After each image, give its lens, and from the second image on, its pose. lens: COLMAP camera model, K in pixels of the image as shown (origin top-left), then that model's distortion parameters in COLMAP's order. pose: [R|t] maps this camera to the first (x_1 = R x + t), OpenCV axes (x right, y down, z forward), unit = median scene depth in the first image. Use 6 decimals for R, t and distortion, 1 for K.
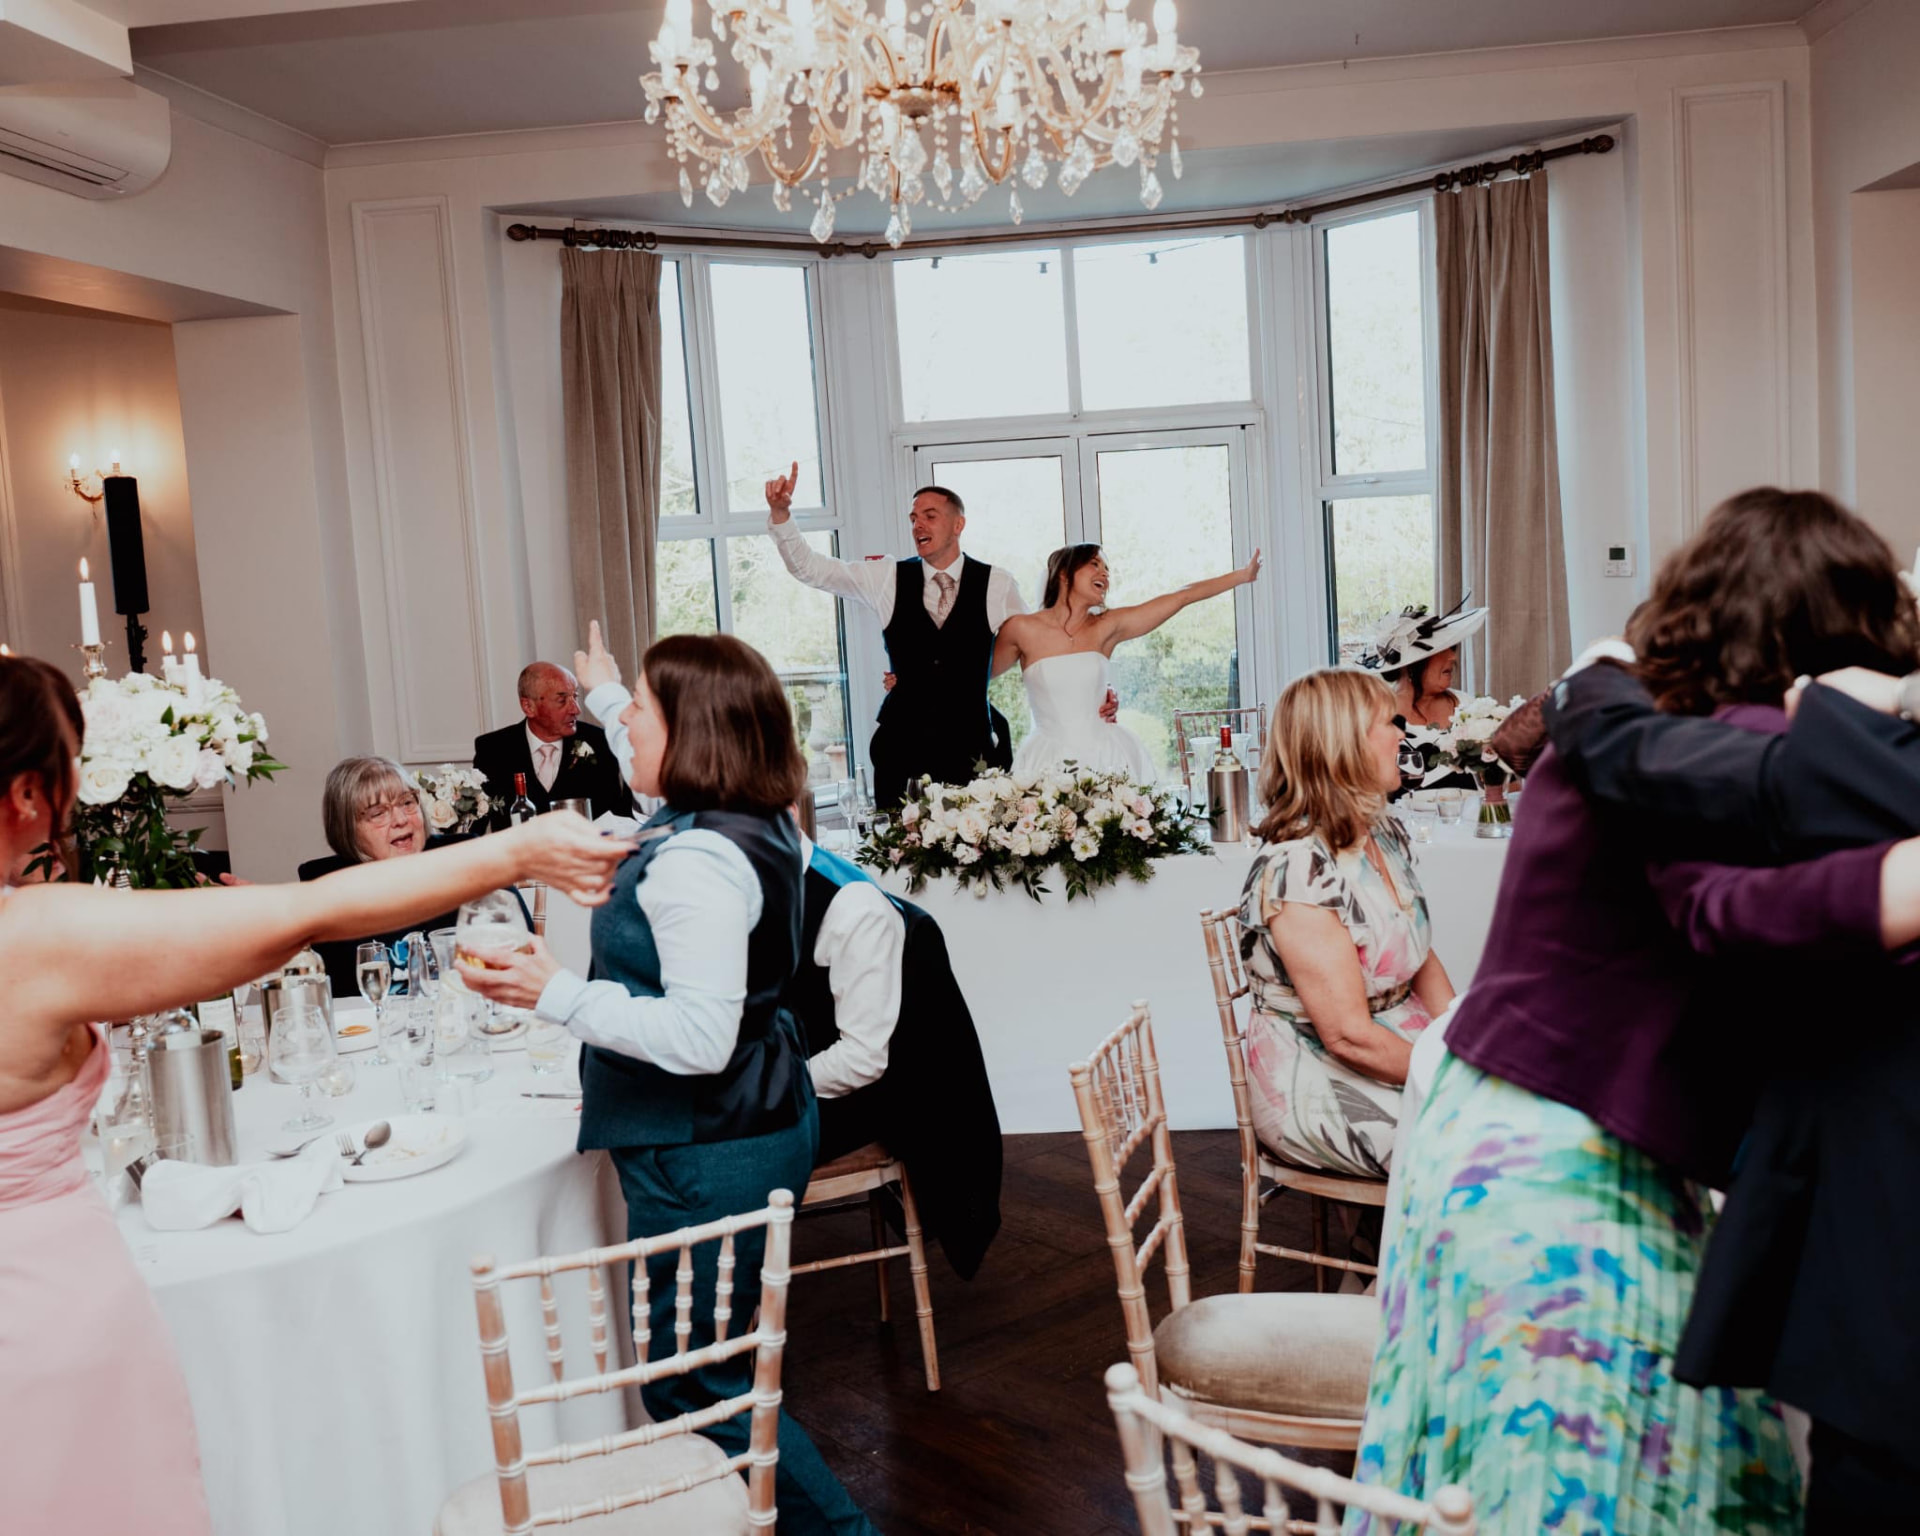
lens RADIAL K [[2049.9, 0, 924.8], [0, 2049.9, 832.0], [0, 0, 1]] dist [0.003845, 0.016689]
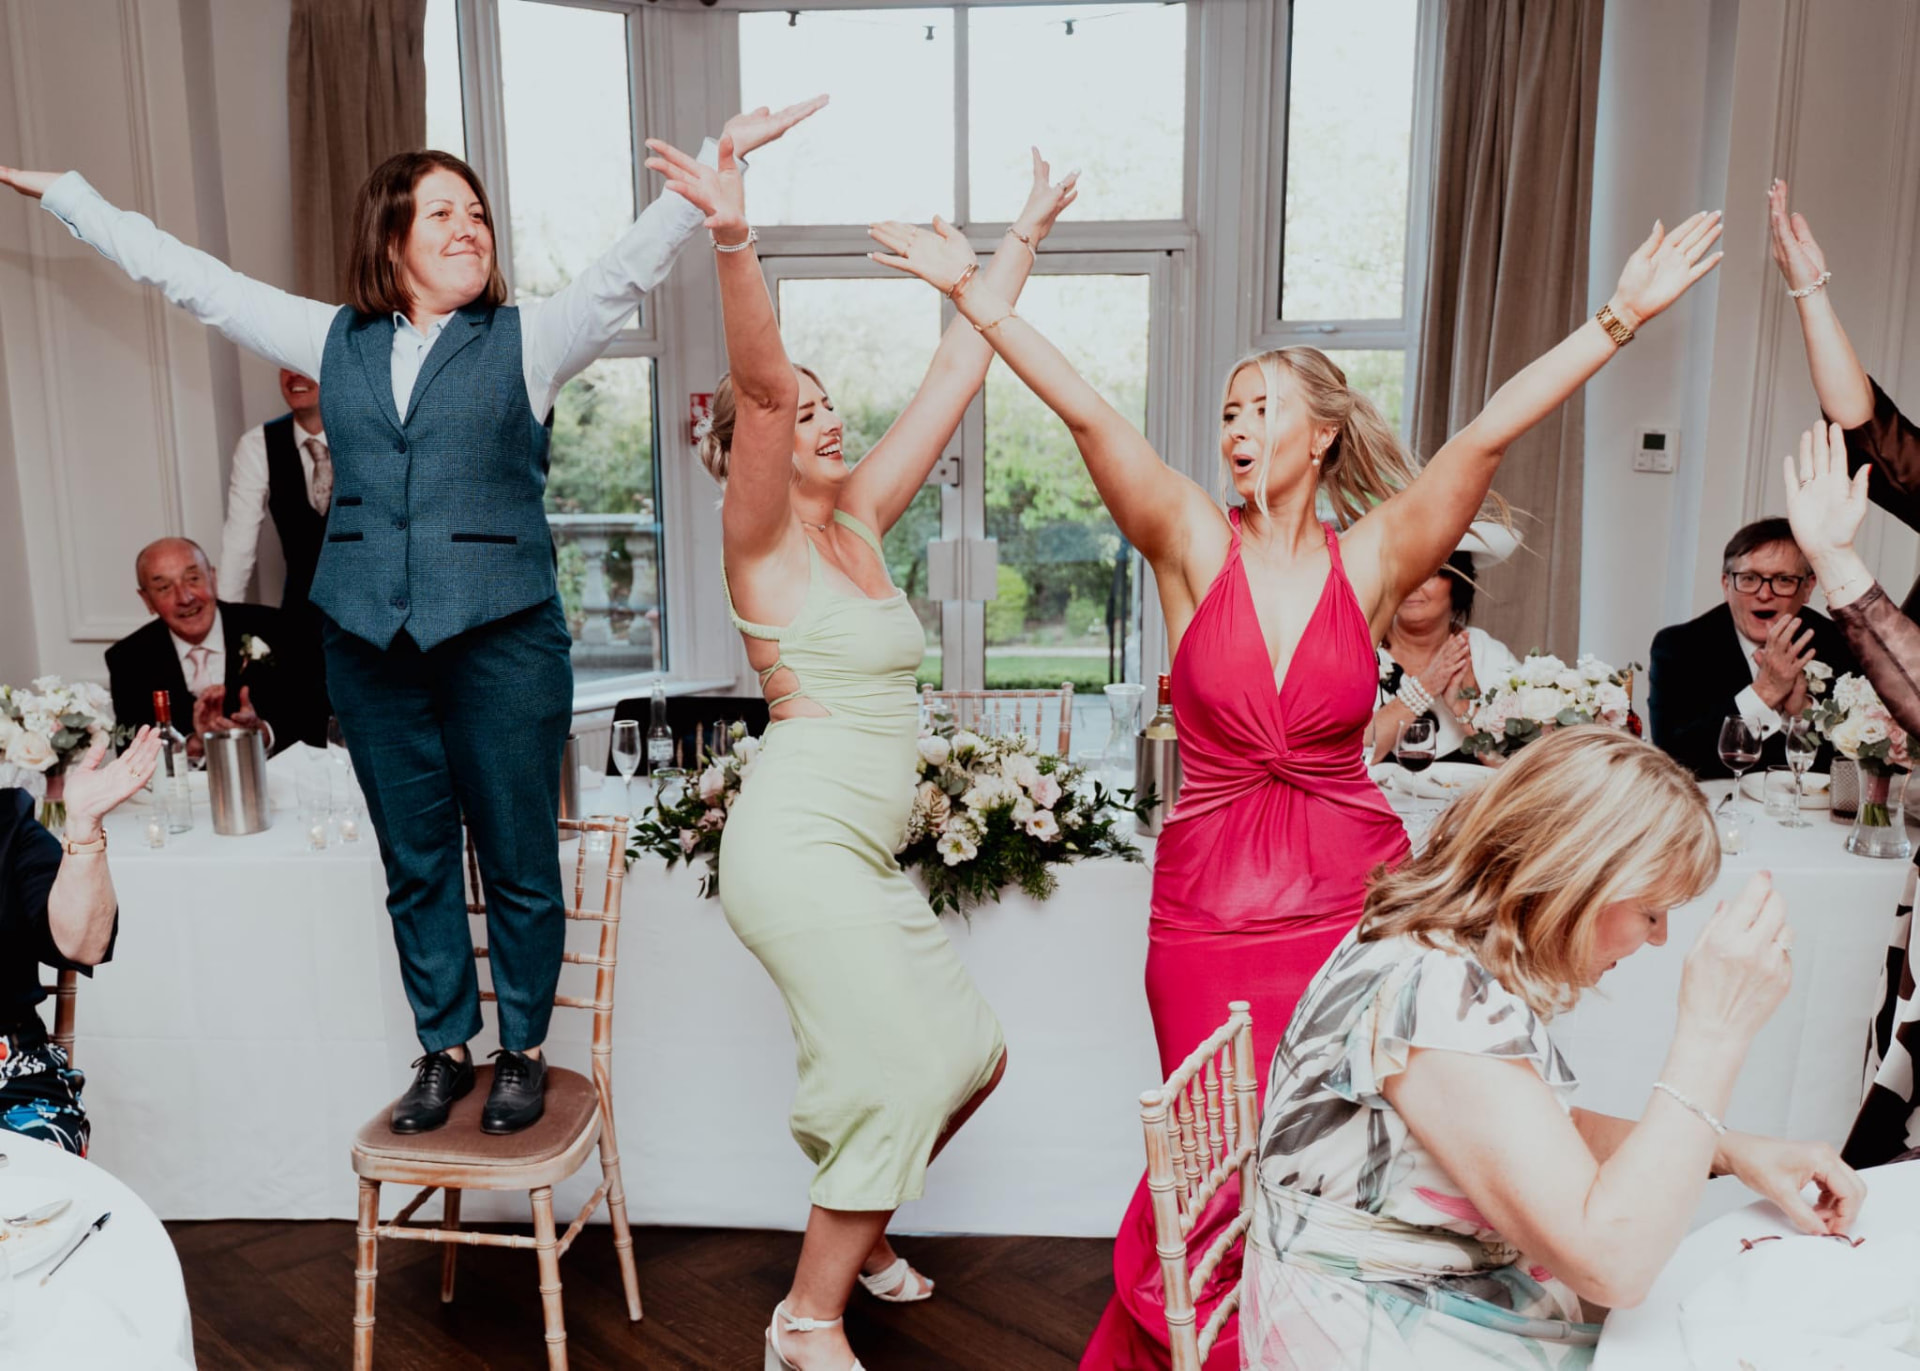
lens RADIAL K [[1892.6, 0, 835.6], [0, 1892.6, 809.1], [0, 0, 1]] dist [0.010382, -0.003395]
pose [[0.998518, 0.042465, 0.034037, 0.013651], [-0.045305, 0.995131, 0.087536, -0.058195], [-0.030154, -0.088948, 0.995580, 0.357605]]
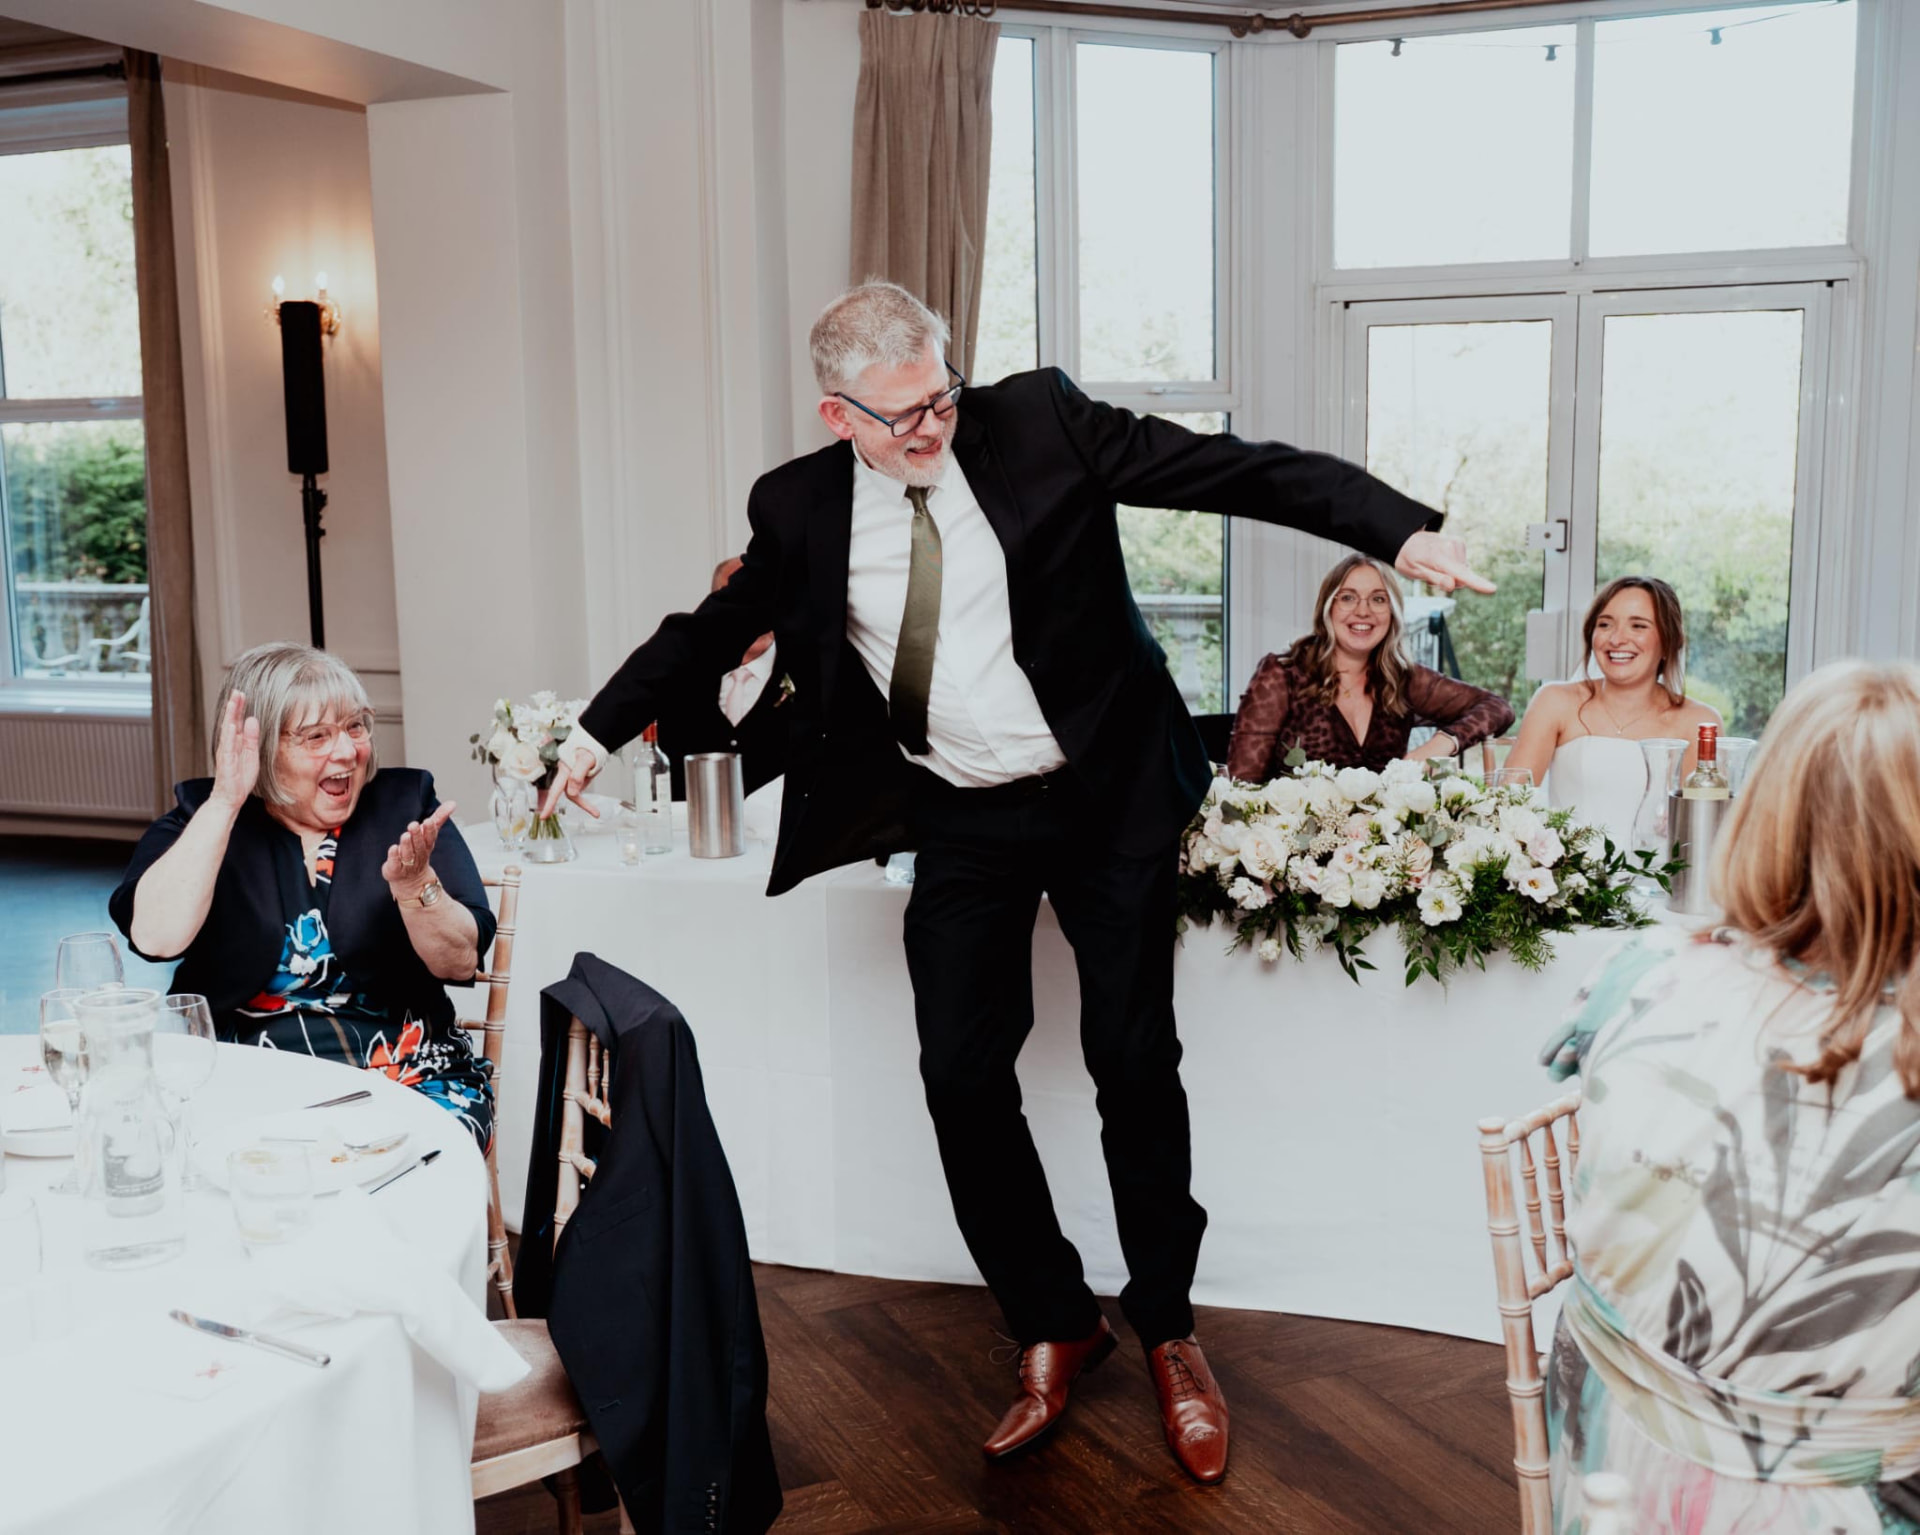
lens RADIAL K [[2049.9, 0, 924.8], [0, 2049.9, 831.5], [0, 0, 1]] dist [0.003845, 0.016689]
pose [[0.960254, 0.092289, -0.263428, 0.088363], [-0.083200, 0.995495, 0.045477, -0.028953], [0.266439, -0.021753, 0.963606, 0.355503]]
